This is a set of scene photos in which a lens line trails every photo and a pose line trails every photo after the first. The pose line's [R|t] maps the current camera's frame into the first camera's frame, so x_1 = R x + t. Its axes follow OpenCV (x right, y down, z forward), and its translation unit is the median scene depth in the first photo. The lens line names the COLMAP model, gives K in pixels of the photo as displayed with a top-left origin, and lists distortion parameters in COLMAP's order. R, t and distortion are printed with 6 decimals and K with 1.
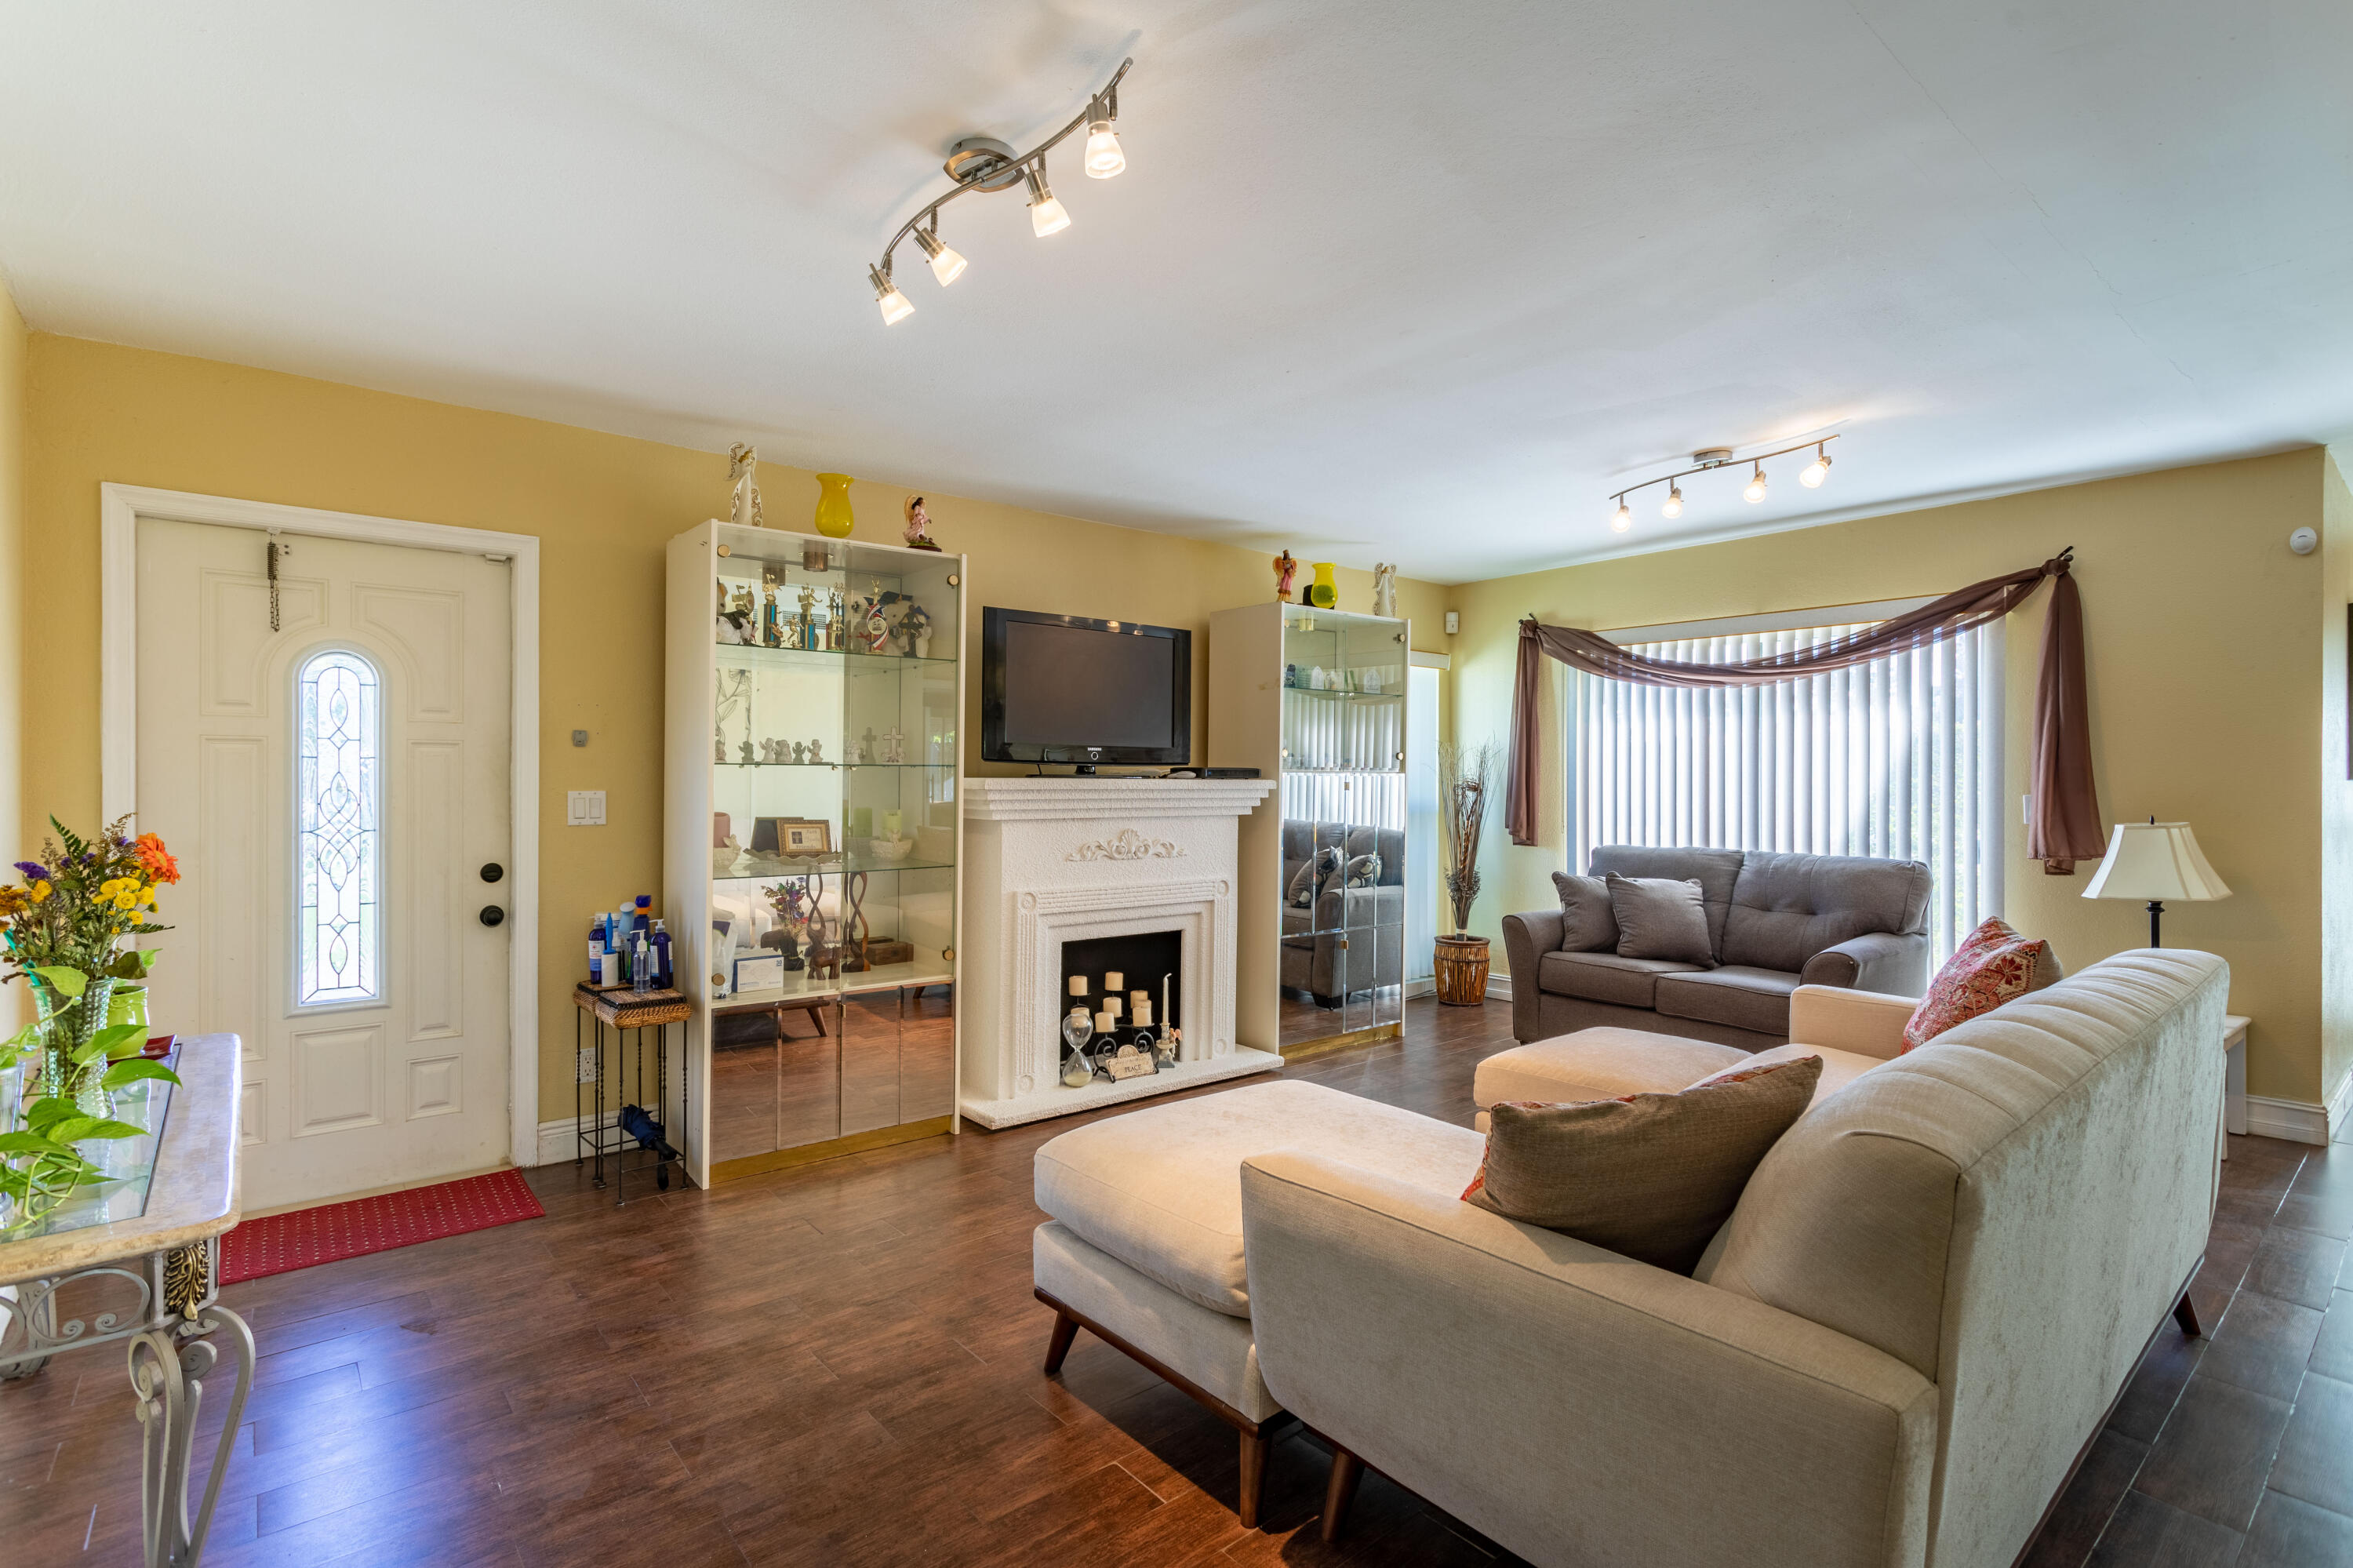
lens RADIAL K [[1116.9, 0, 1174.5], [0, 1116.9, 778.0], [0, 0, 1]] dist [0.002464, 0.003329]
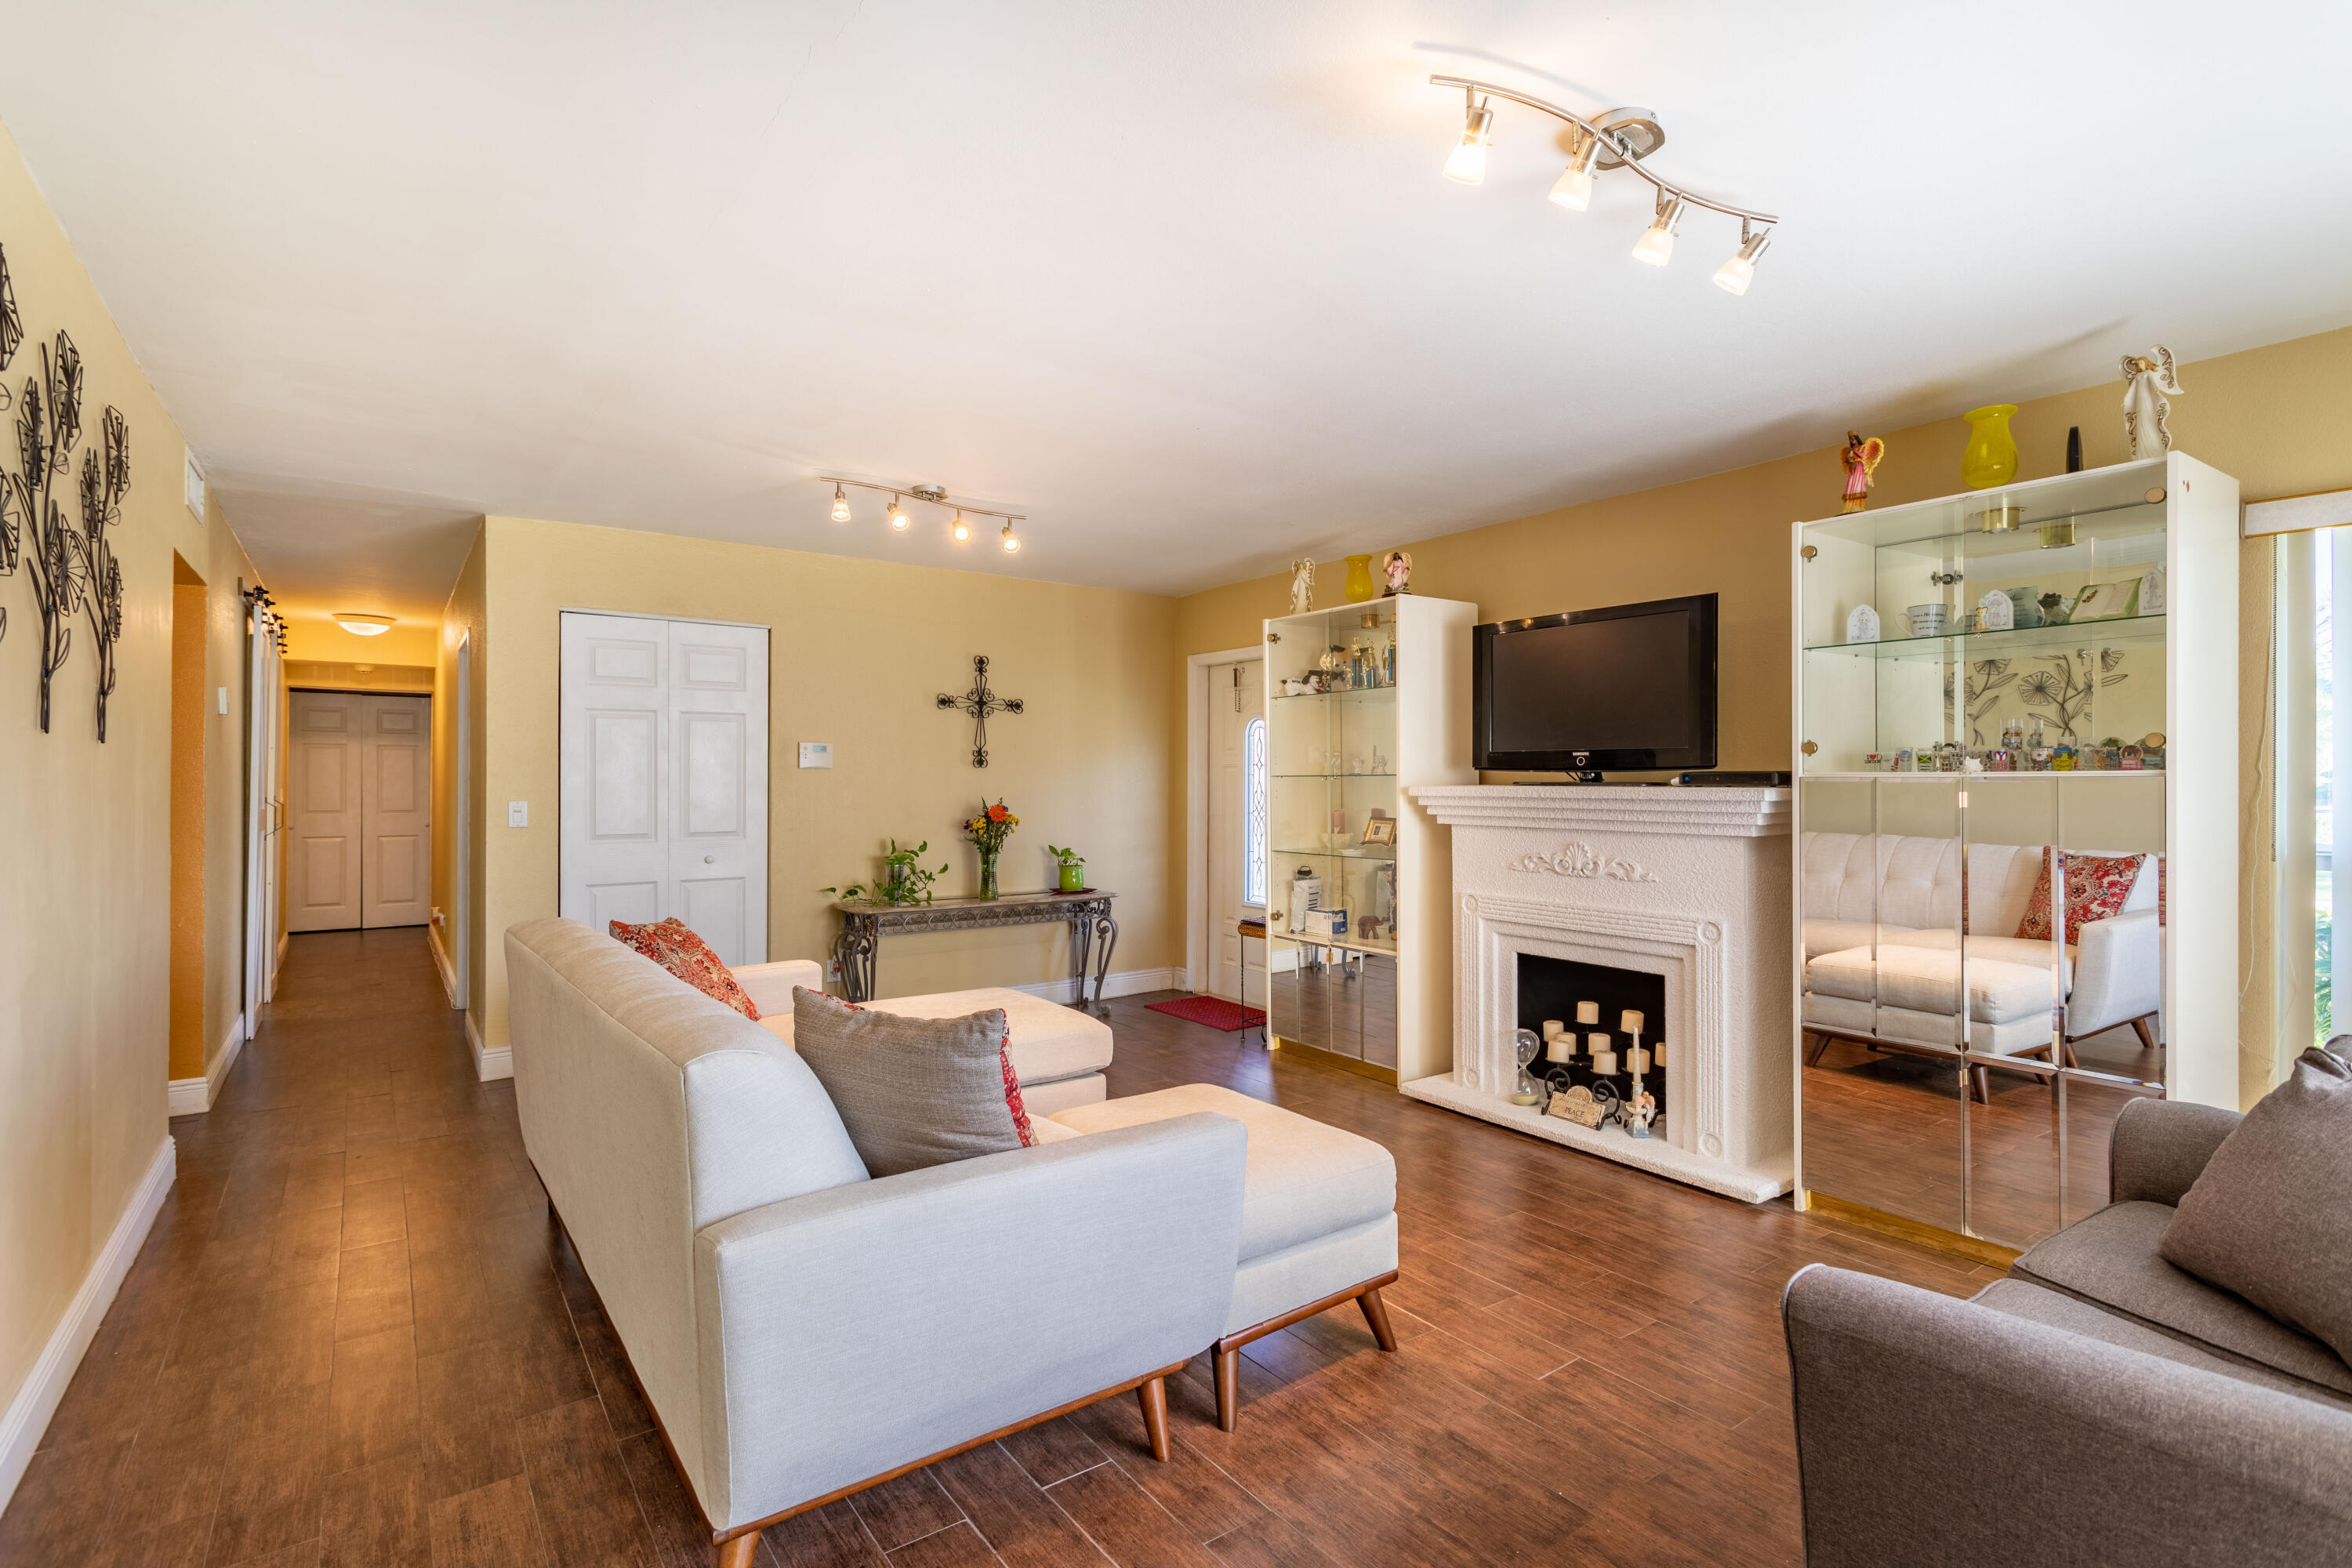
lens RADIAL K [[1116.4, 0, 1181.1], [0, 1116.4, 768.5], [0, 0, 1]] dist [0.002464, 0.003329]
pose [[-0.055305, -0.014933, -0.998358, 1.088676], [0.000429, 0.999888, -0.014980, -0.000450], [0.998469, -0.001257, -0.055292, 0.919901]]
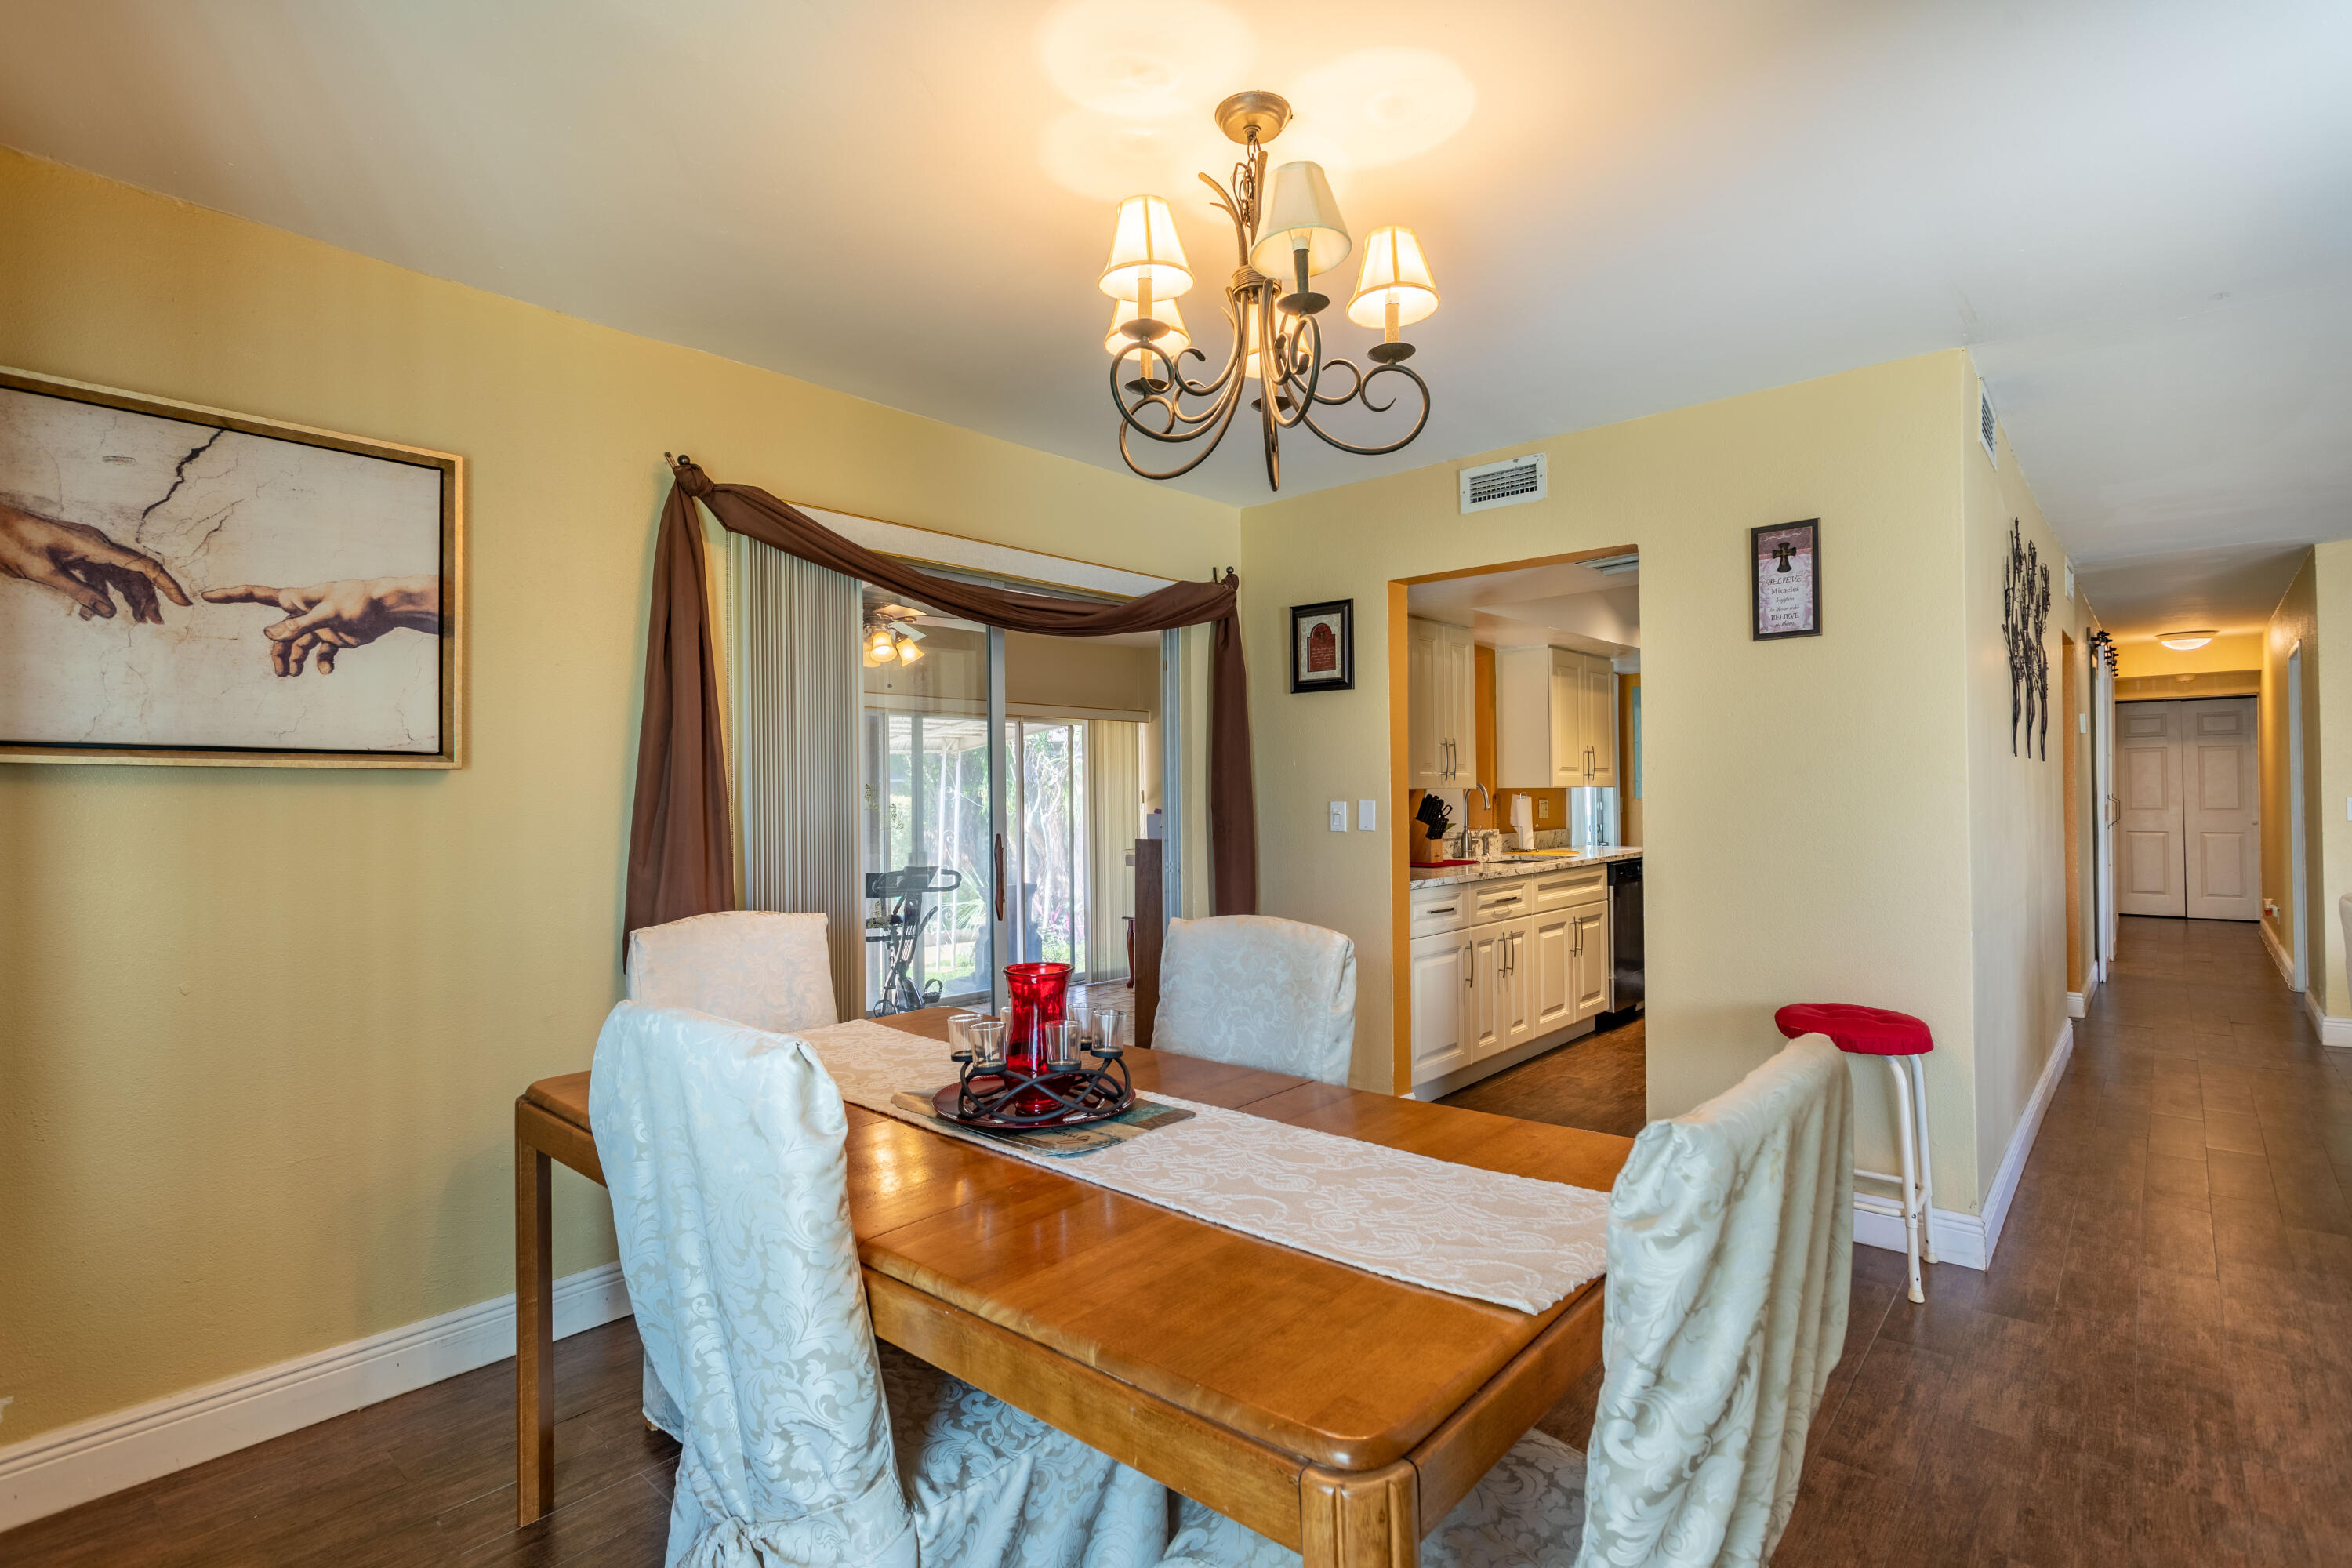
lens RADIAL K [[1116.4, 0, 1177.6], [0, 1116.4, 788.9], [0, 0, 1]] dist [0.002464, 0.003329]
pose [[-0.987130, 0.009175, -0.159654, 1.571372], [0.010284, 0.999928, -0.006121, 0.000572], [0.159587, -0.007685, -0.987154, 1.272223]]
